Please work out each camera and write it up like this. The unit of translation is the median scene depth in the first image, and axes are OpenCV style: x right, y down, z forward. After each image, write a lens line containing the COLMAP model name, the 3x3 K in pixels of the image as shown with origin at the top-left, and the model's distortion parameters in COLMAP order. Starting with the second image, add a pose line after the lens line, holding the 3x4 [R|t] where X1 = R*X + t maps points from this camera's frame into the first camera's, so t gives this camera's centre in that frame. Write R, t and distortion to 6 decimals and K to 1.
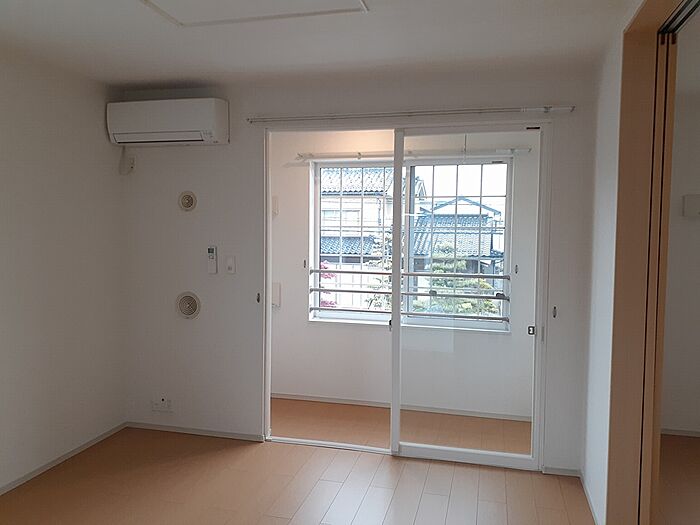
lens RADIAL K [[560.6, 0, 348.4], [0, 560.6, 264.0], [0, 0, 1]] dist [0.004824, 0.002293]
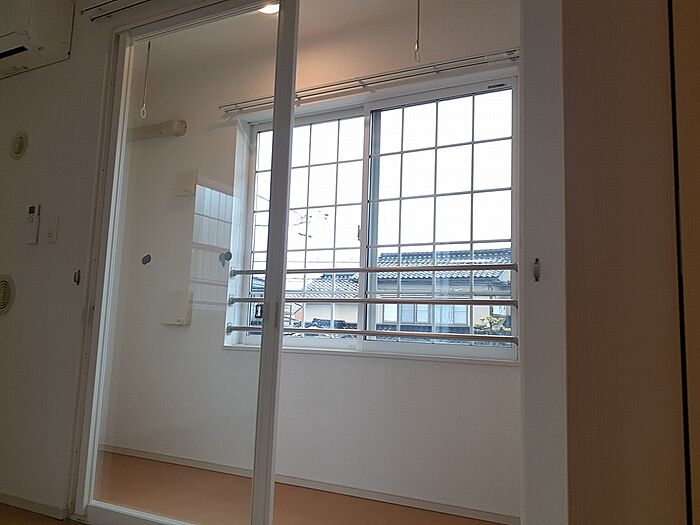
lens RADIAL K [[560.6, 0, 352.4], [0, 560.6, 259.4], [0, 0, 1]] dist [0.004824, 0.002293]
pose [[0.974908, -0.003546, -0.222578, 0.241863], [-0.038992, 0.981694, -0.186429, 0.126004], [0.219165, 0.190430, 0.956924, 0.395929]]
